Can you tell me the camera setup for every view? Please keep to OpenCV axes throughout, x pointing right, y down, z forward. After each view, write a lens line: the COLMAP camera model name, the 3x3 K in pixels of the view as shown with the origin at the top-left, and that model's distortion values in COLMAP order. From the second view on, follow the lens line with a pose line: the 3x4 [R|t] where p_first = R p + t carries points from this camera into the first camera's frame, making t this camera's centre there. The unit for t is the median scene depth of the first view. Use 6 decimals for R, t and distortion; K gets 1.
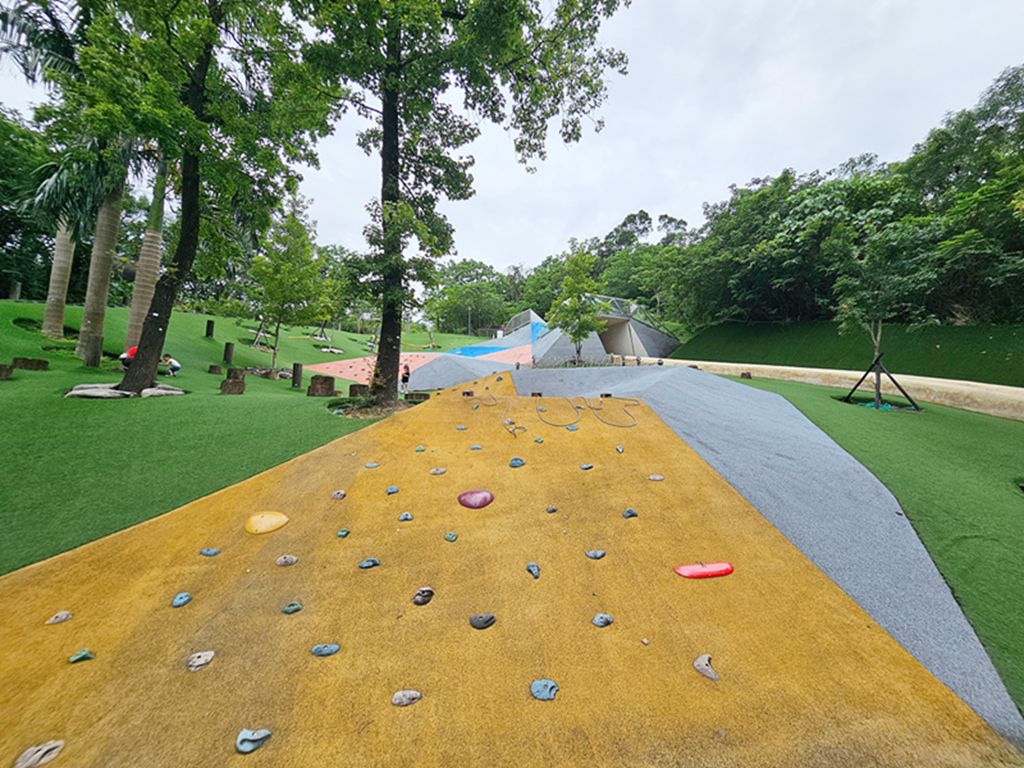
lens RADIAL K [[420.2, 0, 510.0], [0, 420.2, 385.0], [0, 0, 1]] dist [-0.003314, 0.000272]
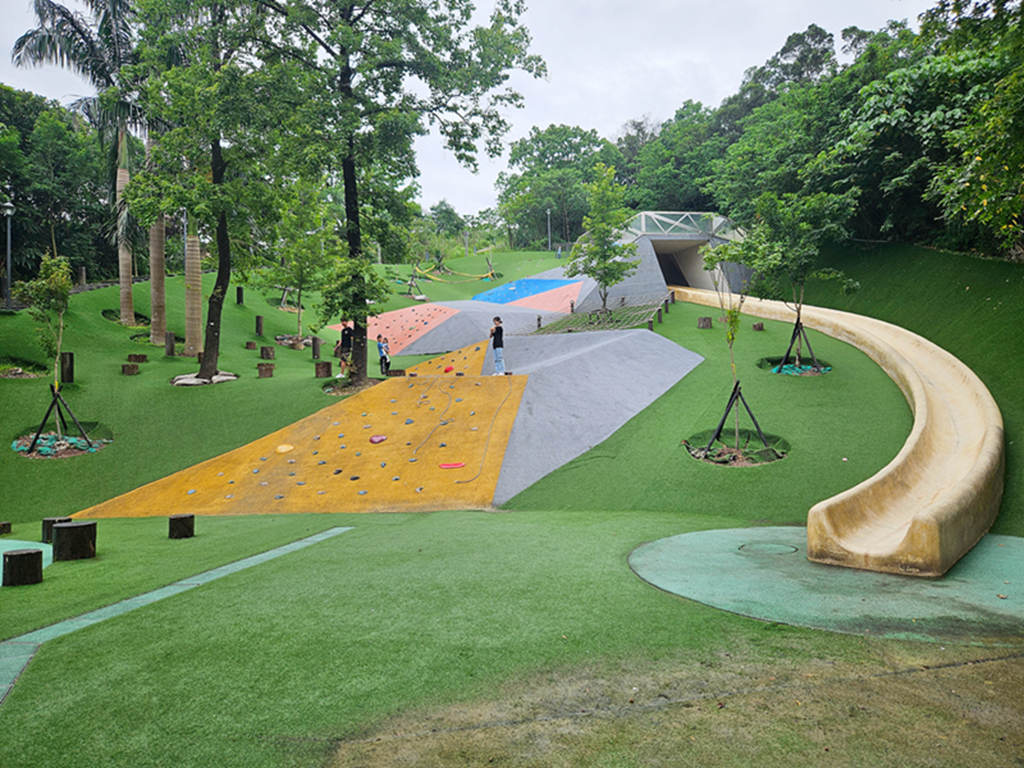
lens RADIAL K [[679.1, 0, 514.9], [0, 679.1, 398.7], [0, 0, 1]] dist [0.076730, -0.068601]
pose [[0.970277, -0.017124, -0.241390, 0.273219], [0.052090, 0.988890, 0.139227, -0.069831], [0.236324, -0.147663, 0.960389, -0.397252]]
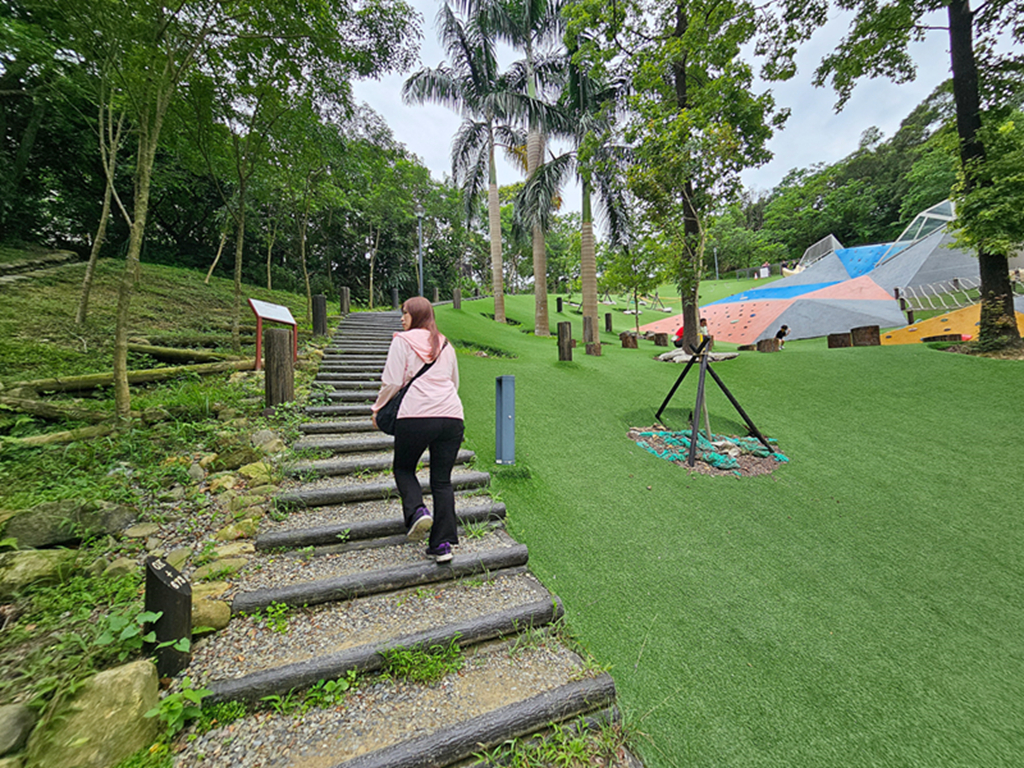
lens RADIAL K [[420.2, 0, 510.0], [0, 420.2, 385.0], [0, 0, 1]] dist [-0.003314, 0.000272]
pose [[0.908173, -0.058184, -0.414532, -0.310468], [0.100658, 0.991590, 0.081346, -0.019050], [0.406312, -0.115603, 0.906392, -0.107833]]
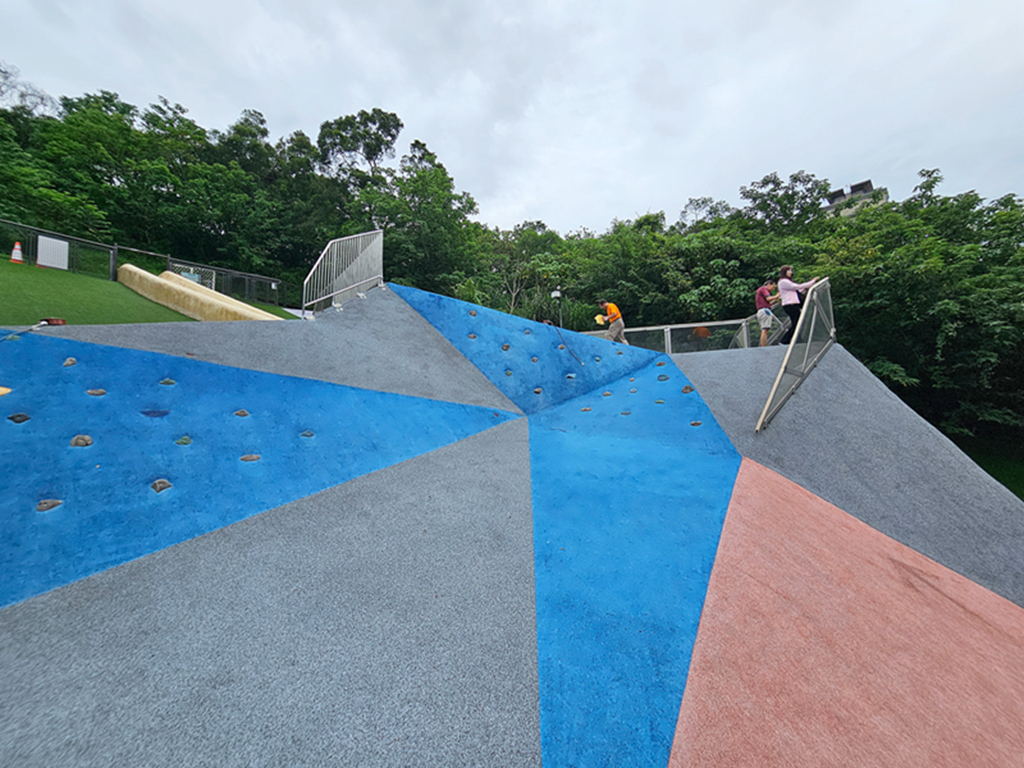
lens RADIAL K [[420.2, 0, 510.0], [0, 420.2, 385.0], [0, 0, 1]] dist [-0.003314, 0.000272]
pose [[0.504653, 0.050019, 0.861872, -0.208362], [-0.116125, 0.993181, 0.010355, -0.138256], [-0.855477, -0.105310, 0.507020, 1.155354]]
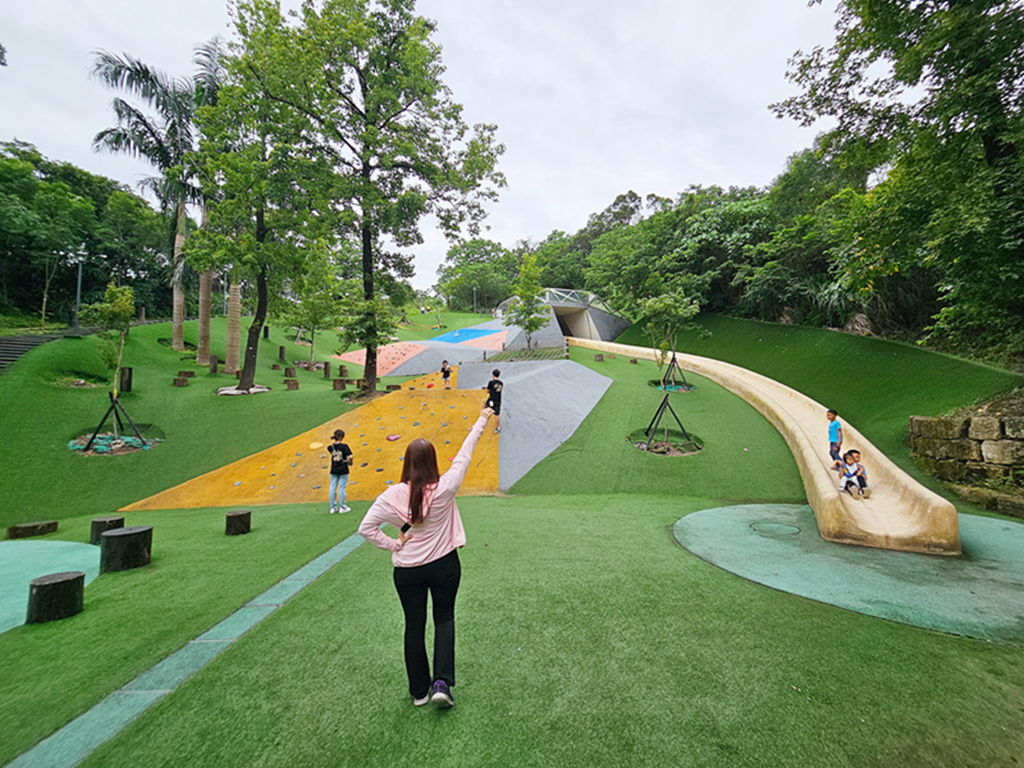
lens RADIAL K [[420.2, 0, 510.0], [0, 420.2, 385.0], [0, 0, 1]] dist [-0.003314, 0.000272]
pose [[0.997239, -0.017142, -0.072249, 0.166663], [0.023621, 0.995680, 0.089800, -0.053773], [0.070397, -0.091259, 0.993336, -0.299779]]
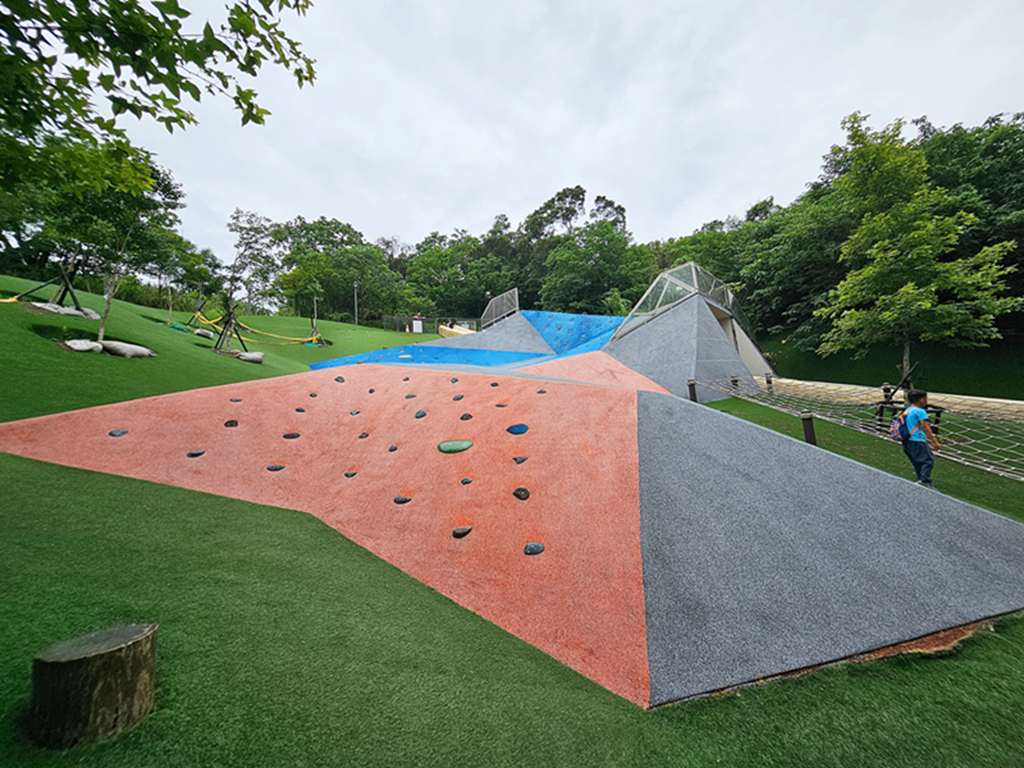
lens RADIAL K [[420.2, 0, 510.0], [0, 420.2, 385.0], [0, 0, 1]] dist [-0.003314, 0.000272]
pose [[0.916750, 0.005334, 0.399426, -0.303133], [-0.008497, 0.999945, 0.006149, -0.064194], [-0.399371, -0.009031, 0.916745, 0.652573]]
